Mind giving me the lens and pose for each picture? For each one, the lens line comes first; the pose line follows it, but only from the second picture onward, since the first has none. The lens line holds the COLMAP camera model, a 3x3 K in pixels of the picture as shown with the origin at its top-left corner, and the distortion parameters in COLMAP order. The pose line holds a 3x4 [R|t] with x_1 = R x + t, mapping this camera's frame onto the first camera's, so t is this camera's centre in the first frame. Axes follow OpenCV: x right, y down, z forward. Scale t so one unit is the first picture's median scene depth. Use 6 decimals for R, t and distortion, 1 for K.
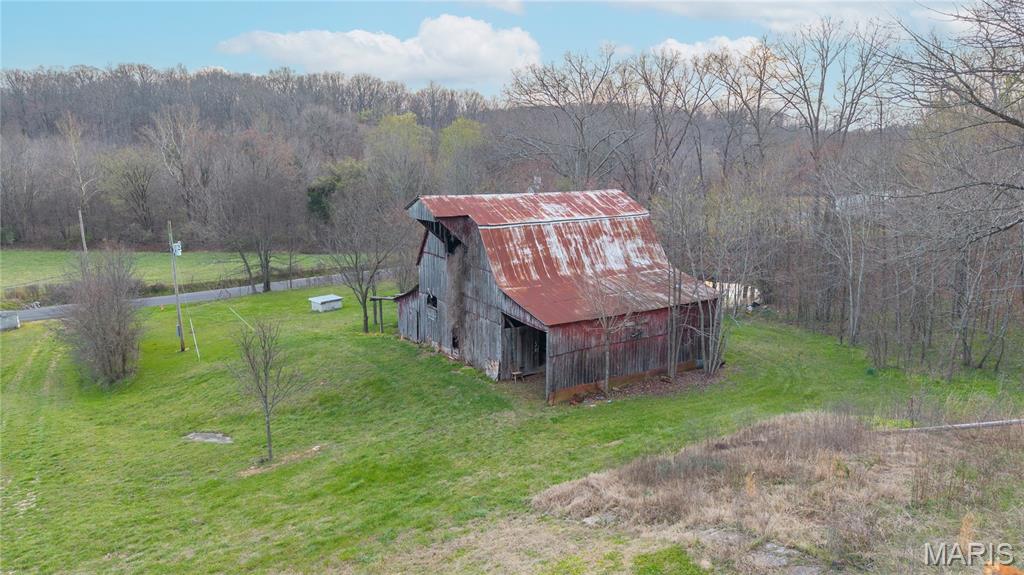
lens RADIAL K [[718.0, 0, 512.0], [0, 718.0, 287.5], [0, 0, 1]] dist [0.089738, -0.000783]
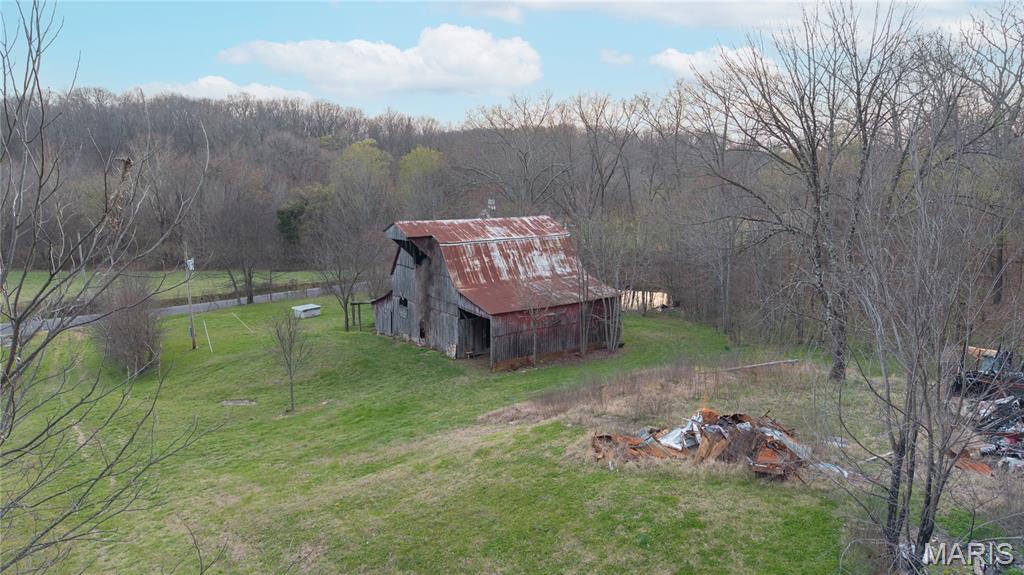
lens RADIAL K [[718.0, 0, 512.0], [0, 718.0, 287.5], [0, 0, 1]] dist [0.089738, -0.000783]
pose [[0.998178, -0.009197, 0.059634, 0.006458], [0.010811, 0.999583, -0.026786, 0.031168], [-0.059362, 0.027382, 0.997861, -0.319672]]
